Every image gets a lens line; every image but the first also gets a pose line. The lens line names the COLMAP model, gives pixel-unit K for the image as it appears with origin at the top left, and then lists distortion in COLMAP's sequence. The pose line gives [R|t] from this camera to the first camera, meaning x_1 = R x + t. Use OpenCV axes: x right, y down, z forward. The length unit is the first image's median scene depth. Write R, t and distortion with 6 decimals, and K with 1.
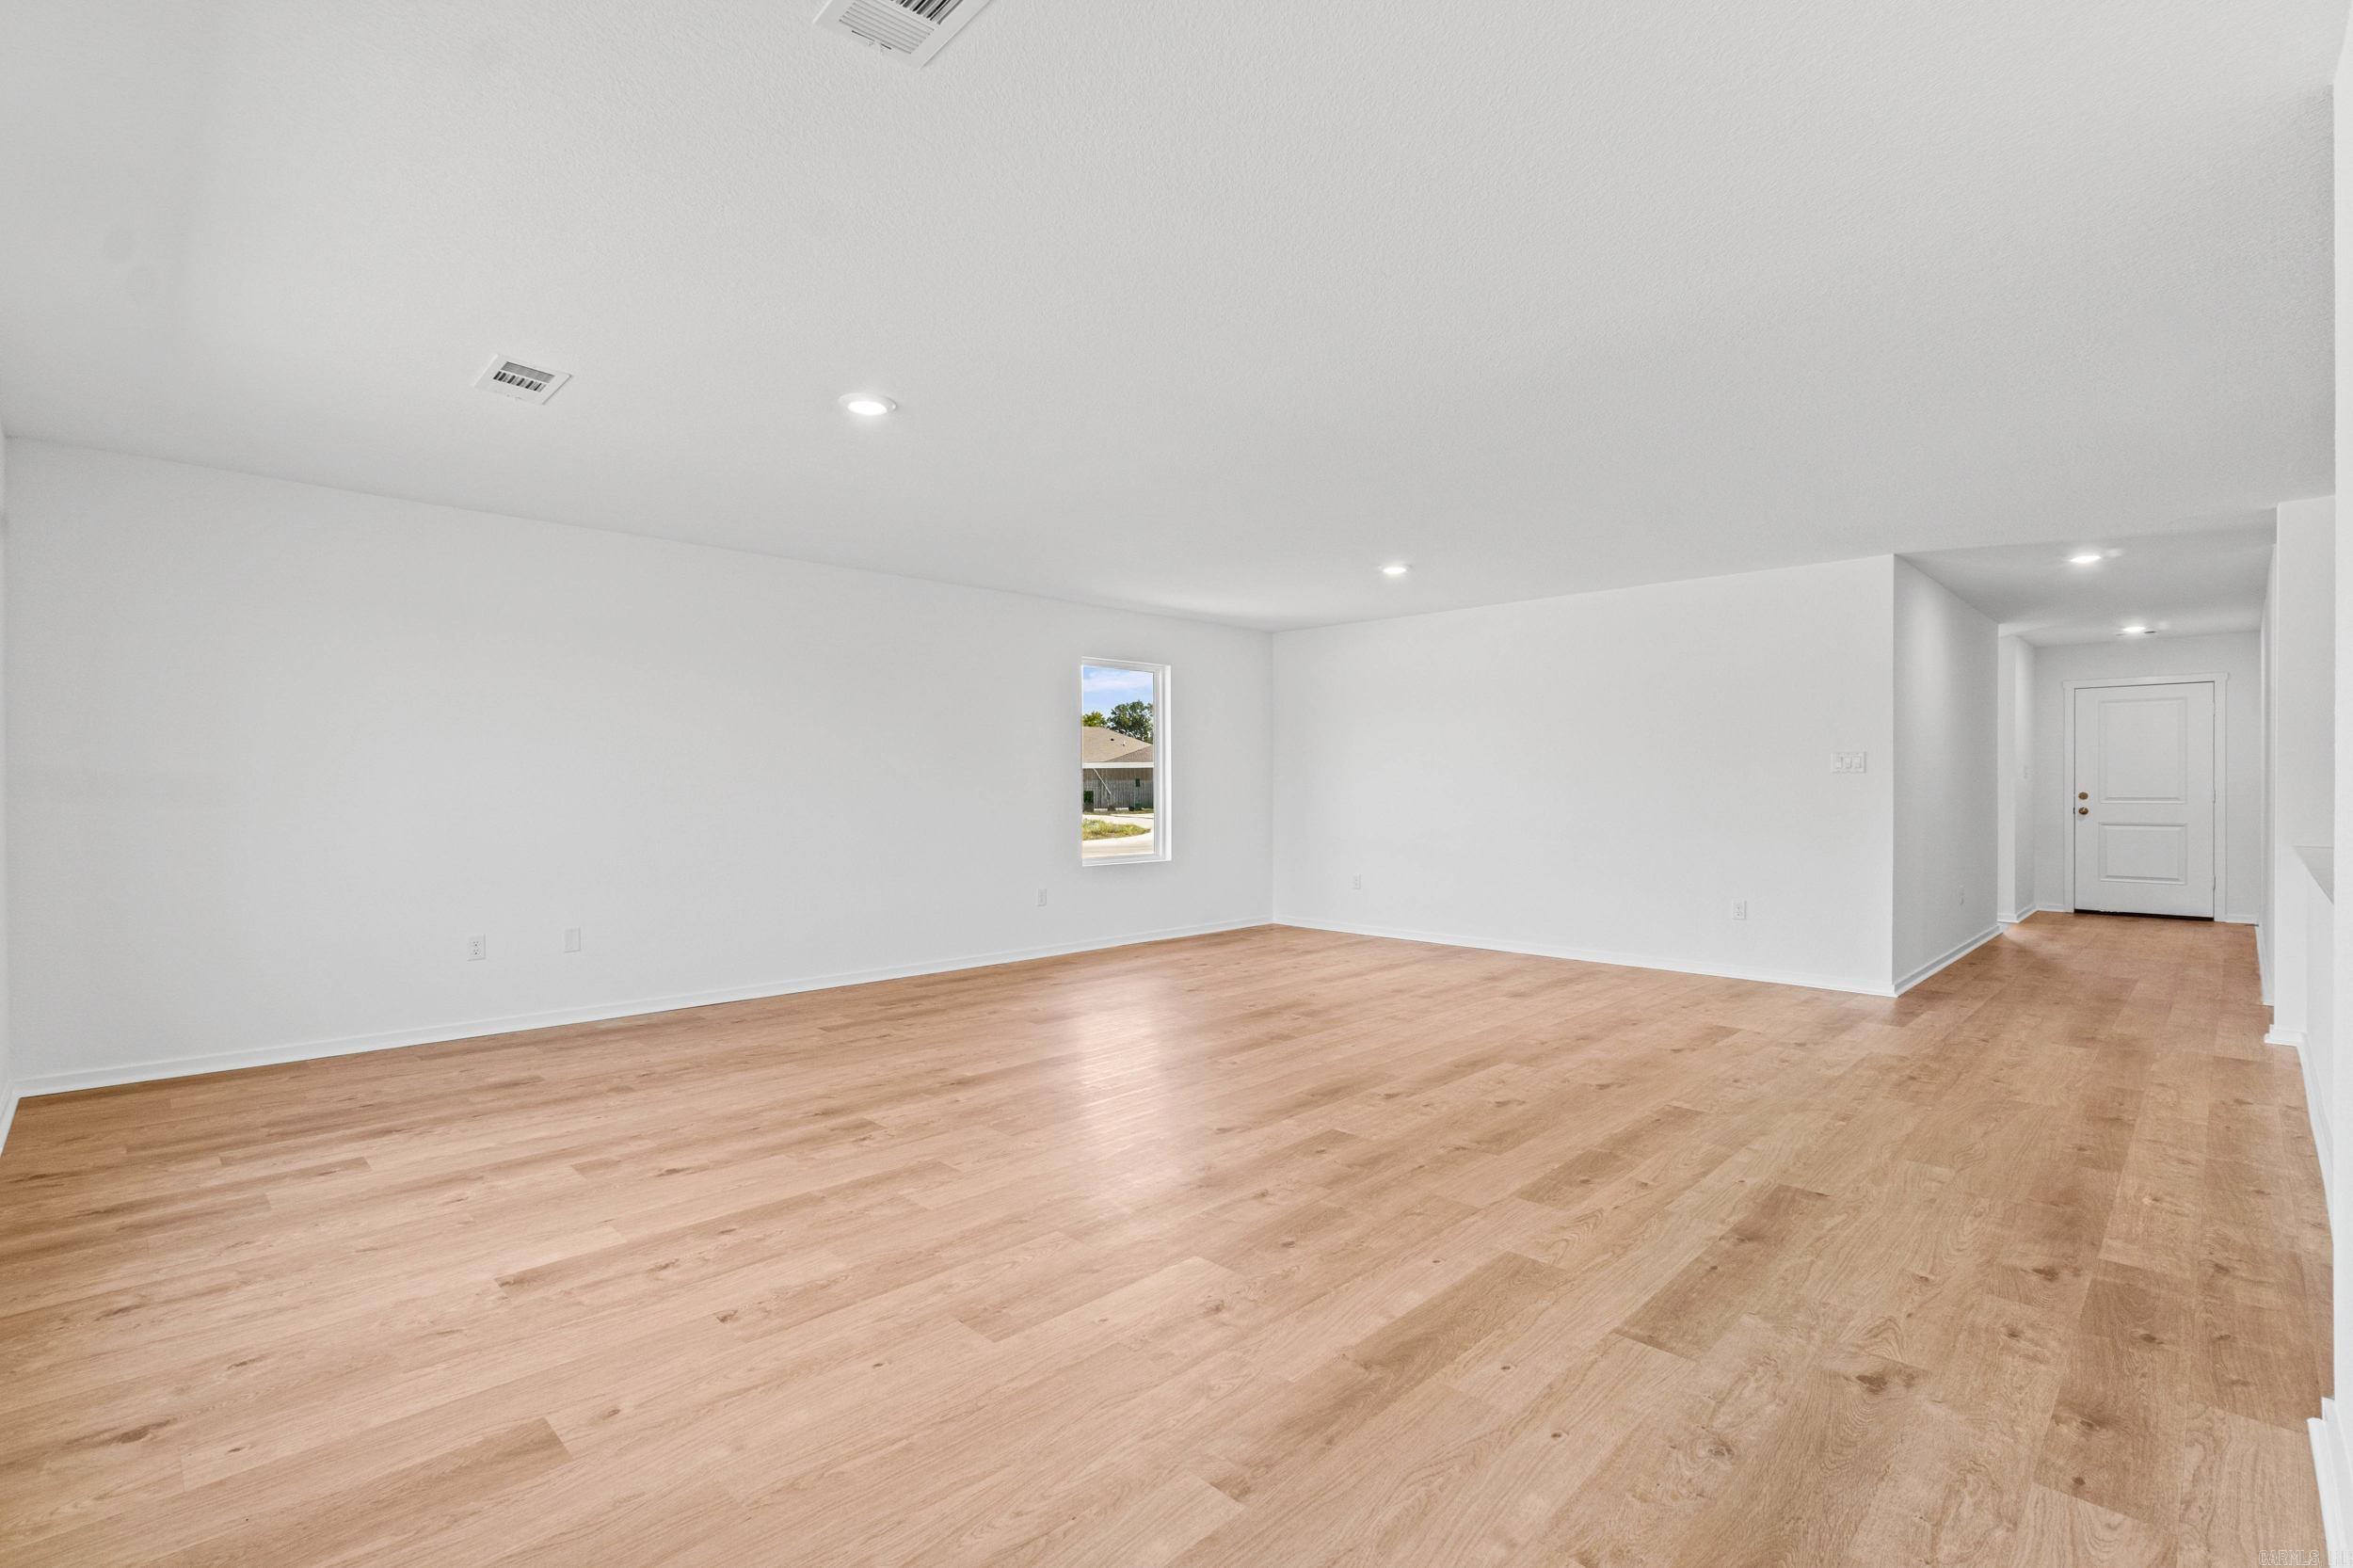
lens RADIAL K [[1077.0, 0, 1174.4], [0, 1077.0, 791.6], [0, 0, 1]] dist [-0.006217, 0.001016]
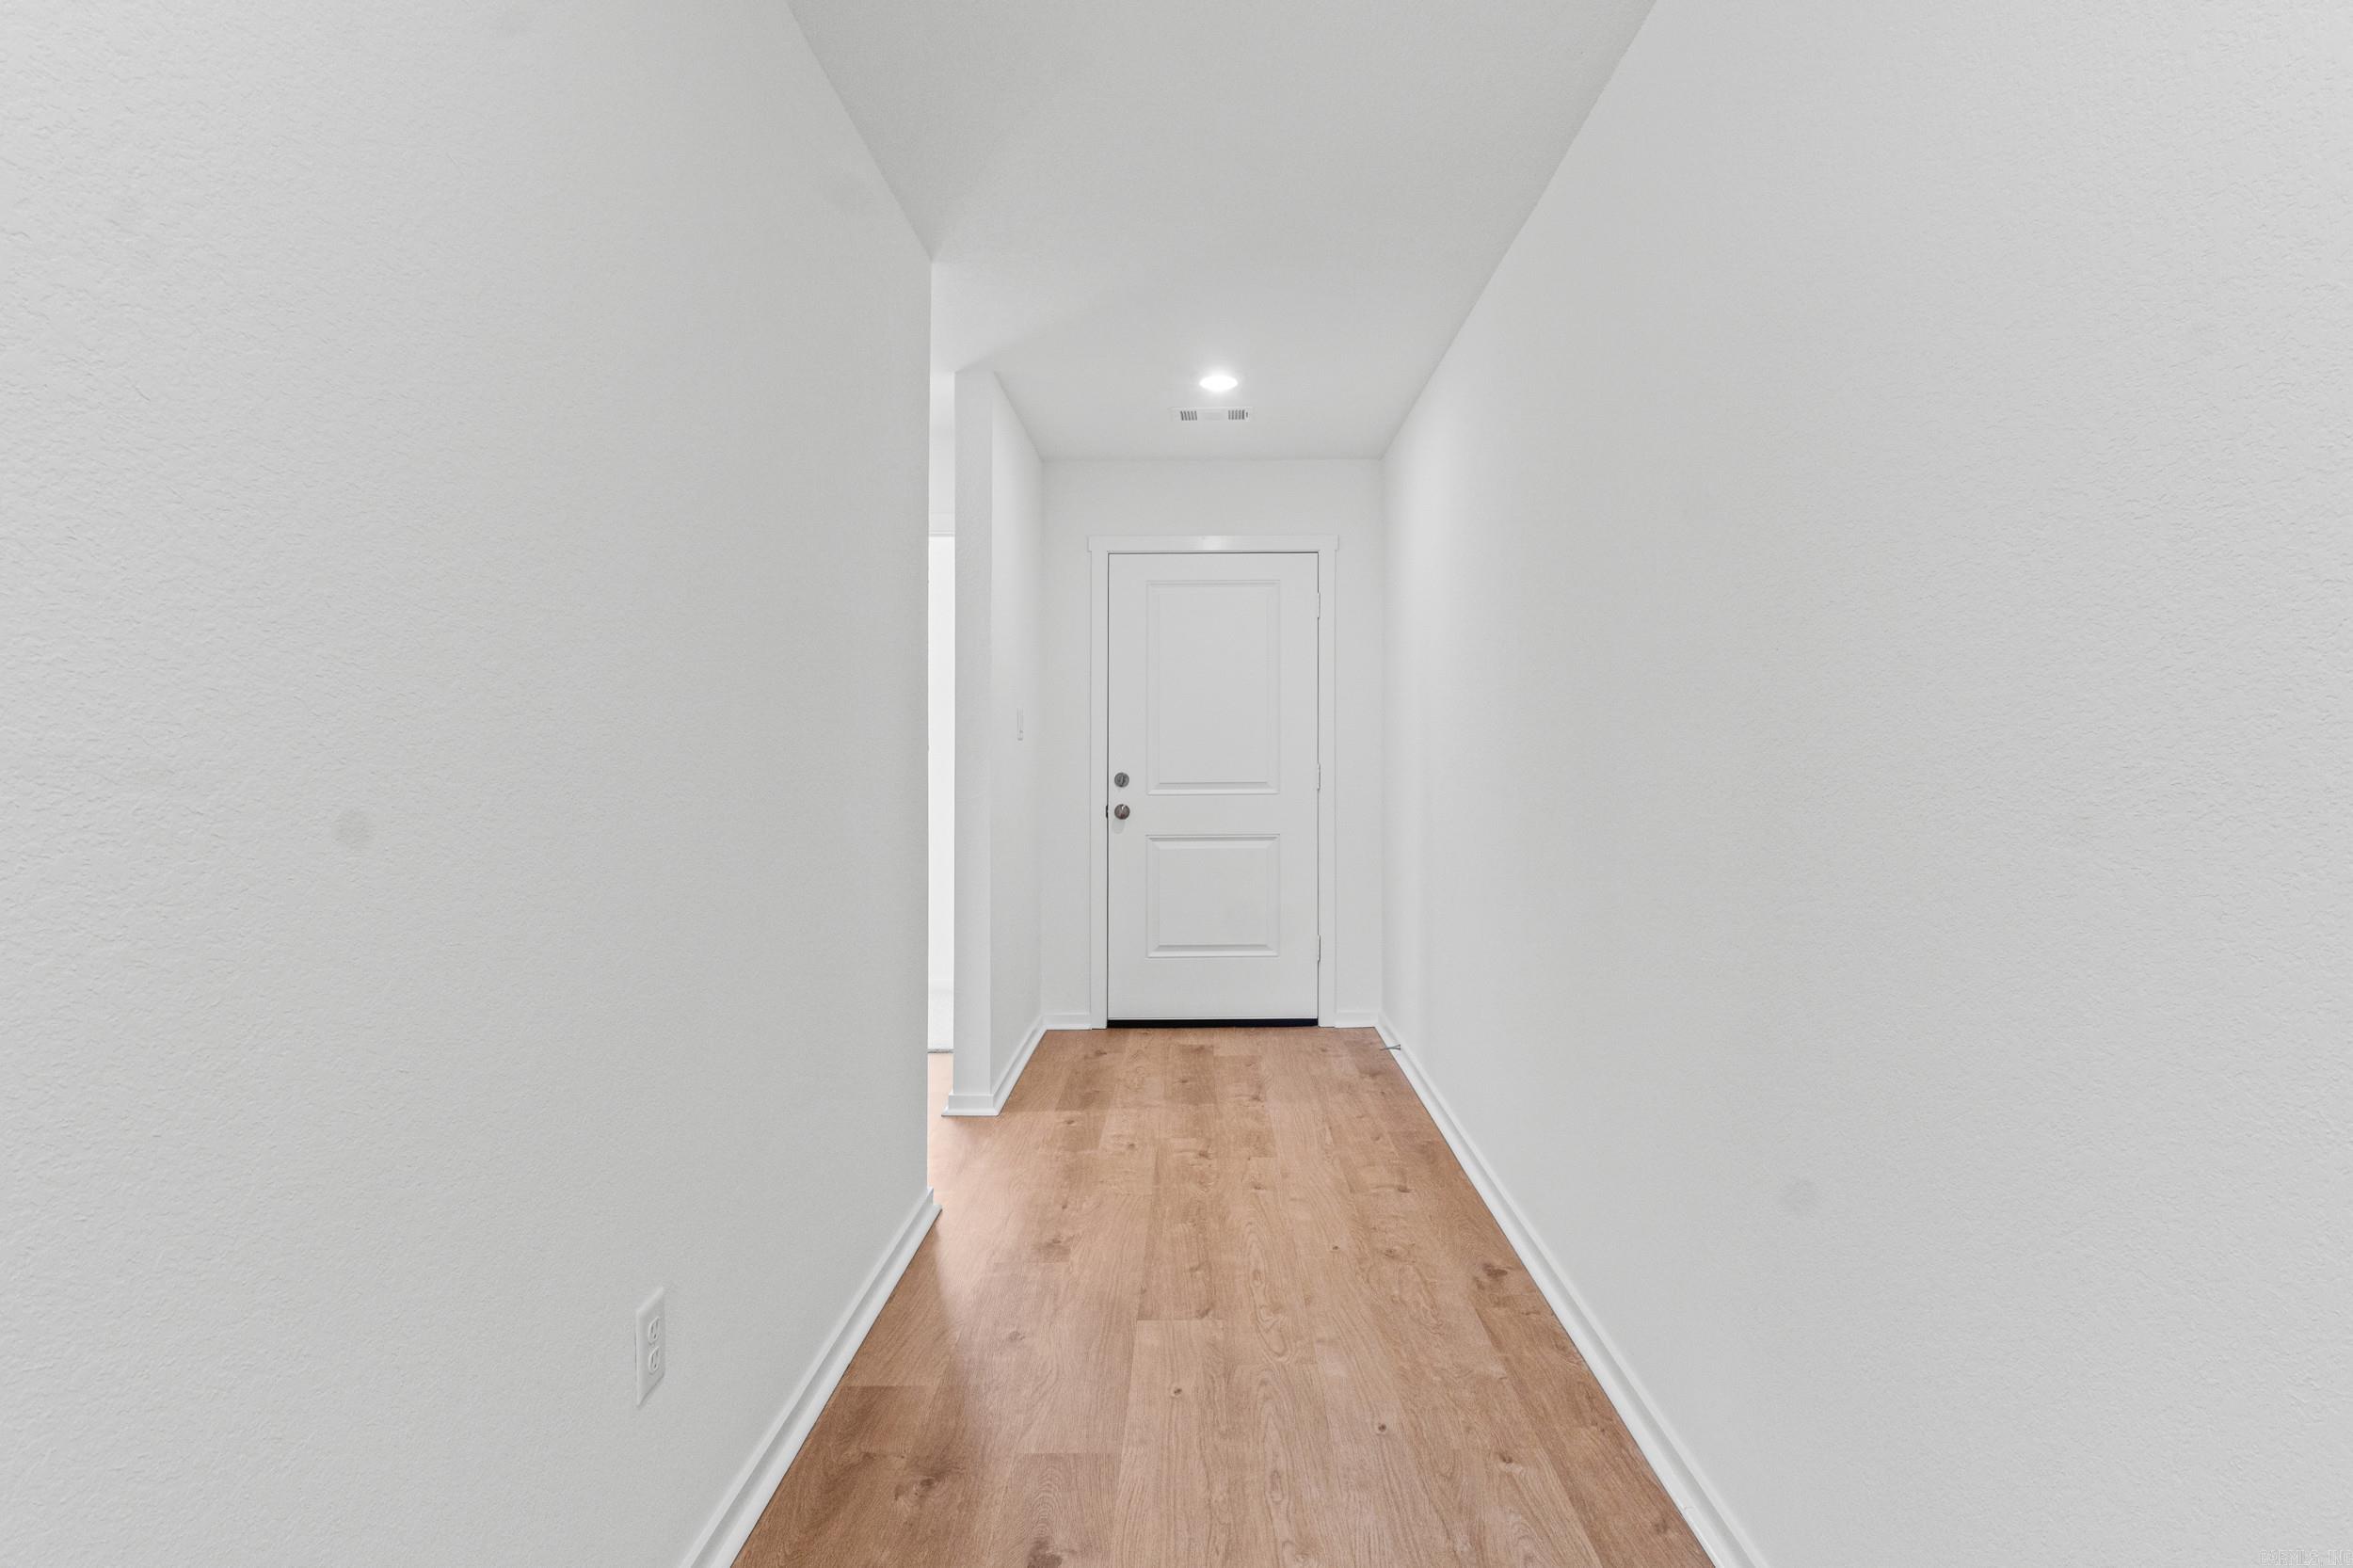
lens RADIAL K [[1187.7, 0, 1244.4], [0, 1187.7, 753.9], [0, 0, 1]] dist [-0.007158, 0.001835]
pose [[0.680049, 0.006956, 0.733134, 1.379583], [0.000414, 0.999951, -0.009871, -0.006133], [-0.733167, 0.007016, 0.680013, 1.666850]]
